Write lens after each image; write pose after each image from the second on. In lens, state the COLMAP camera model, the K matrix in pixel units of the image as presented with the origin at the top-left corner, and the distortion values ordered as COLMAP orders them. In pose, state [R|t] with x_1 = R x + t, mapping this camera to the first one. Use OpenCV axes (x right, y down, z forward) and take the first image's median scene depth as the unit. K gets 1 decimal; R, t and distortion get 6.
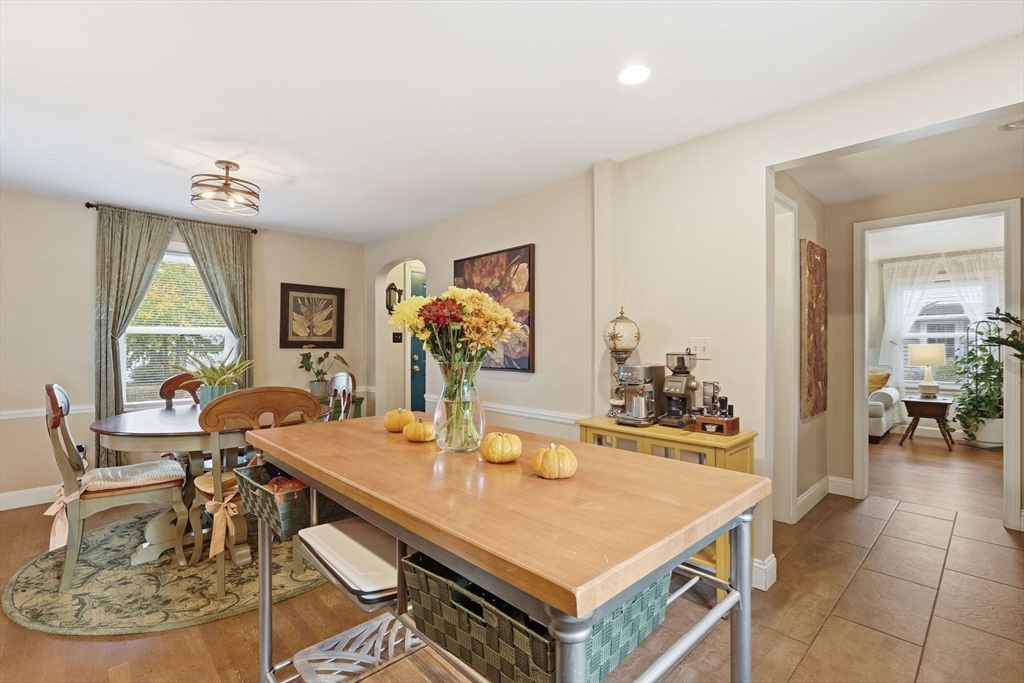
lens RADIAL K [[457.4, 0, 509.7], [0, 457.4, 342.0], [0, 0, 1]] dist [-0.004254, 0.003198]
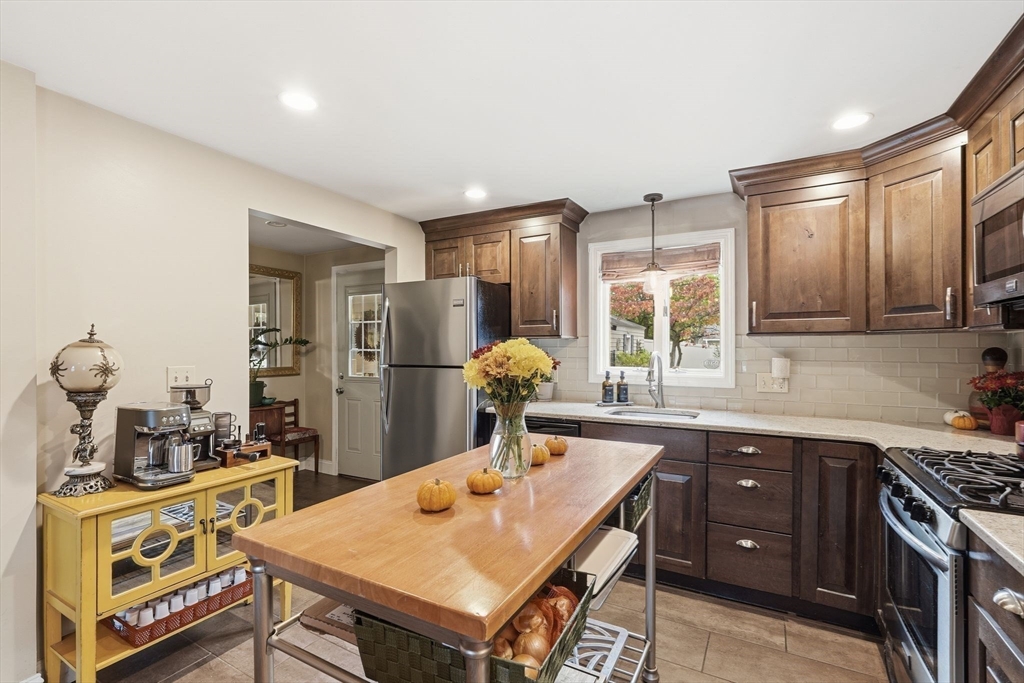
lens RADIAL K [[457.4, 0, 510.6], [0, 457.4, 347.2], [0, 0, 1]] dist [-0.004254, 0.003198]
pose [[-0.291020, -0.003451, 0.956711, -0.323823], [0.000274, 0.999993, 0.003691, -0.026881], [-0.956717, 0.001337, -0.291017, 0.352879]]
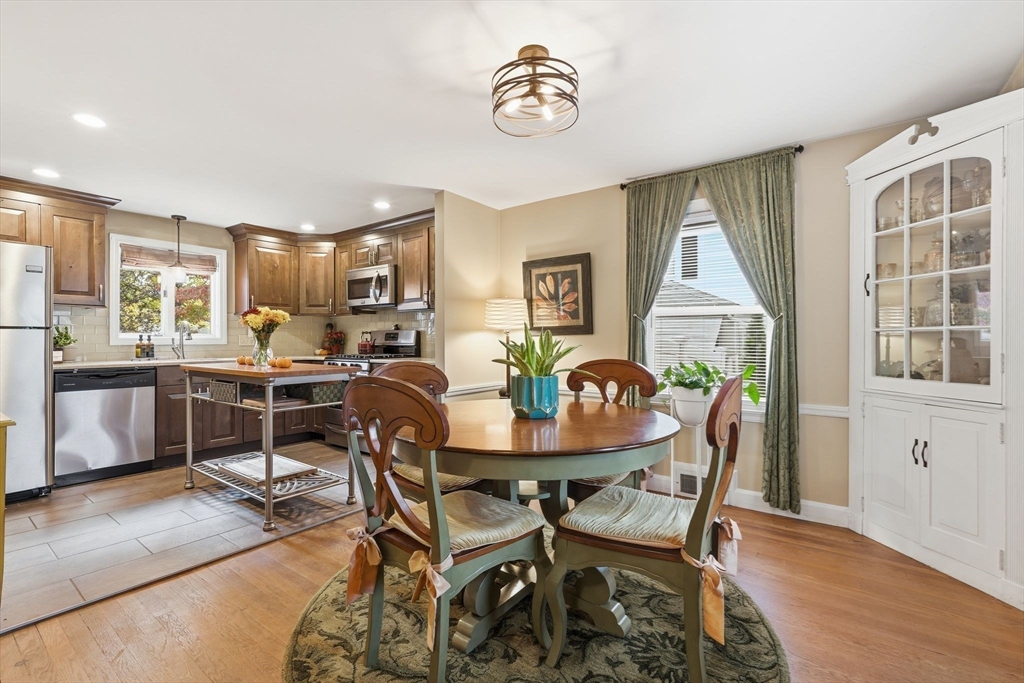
lens RADIAL K [[457.4, 0, 508.6], [0, 457.4, 338.8], [0, 0, 1]] dist [-0.004254, 0.003198]
pose [[-0.986777, 0.000942, -0.162078, -0.289310], [0.001156, 0.999999, -0.001228, 0.023368], [0.162077, -0.001399, -0.986777, 1.067381]]
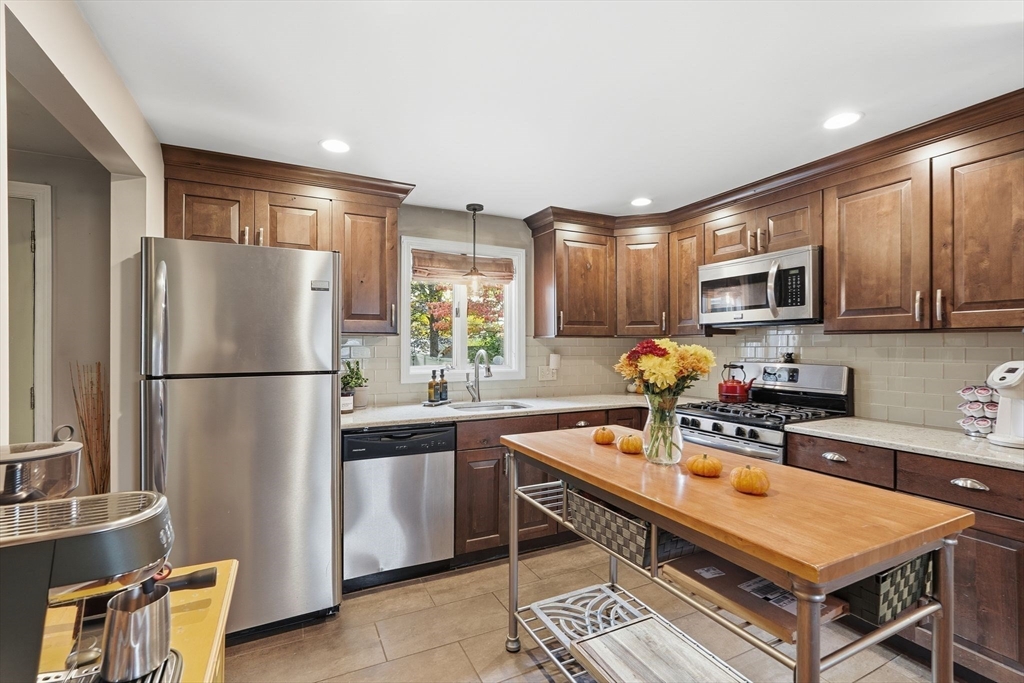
lens RADIAL K [[457.4, 0, 504.6], [0, 457.4, 345.4], [0, 0, 1]] dist [-0.004254, 0.003198]
pose [[-0.952531, -0.002852, 0.304428, -0.003081], [-0.003018, 0.999995, -0.000076, -0.025394], [-0.304426, -0.000991, -0.952535, 0.637640]]
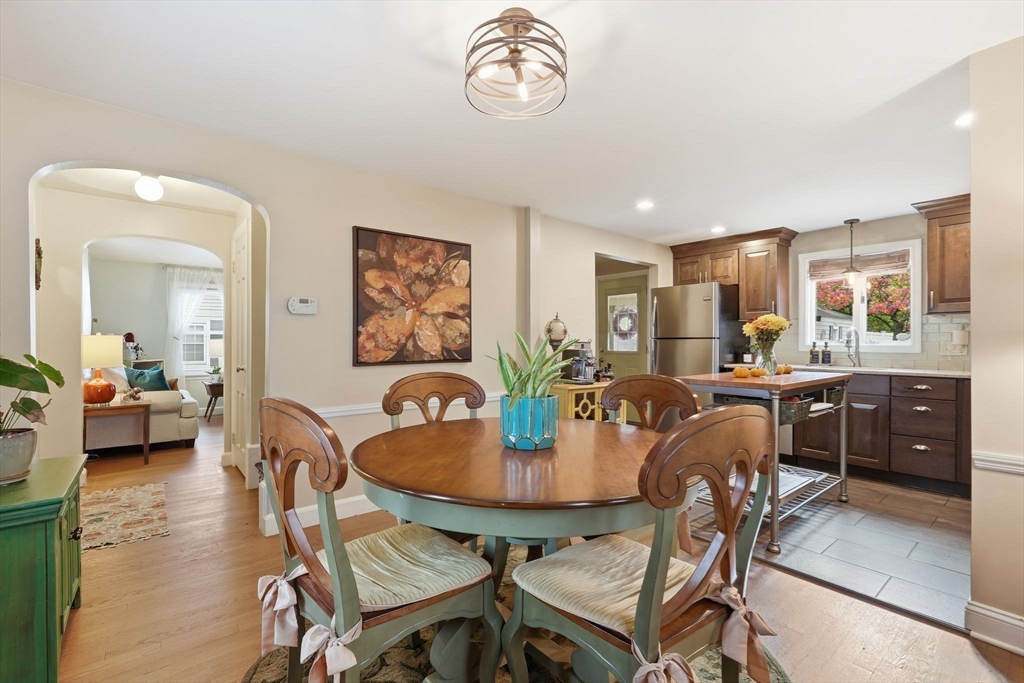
lens RADIAL K [[457.4, 0, 507.7], [0, 457.4, 340.7], [0, 0, 1]] dist [-0.004254, 0.003198]
pose [[0.077469, 0.001443, 0.996994, -0.771419], [-0.002393, 0.999996, -0.001262, 0.012853], [-0.996992, -0.002288, 0.077472, 0.612999]]
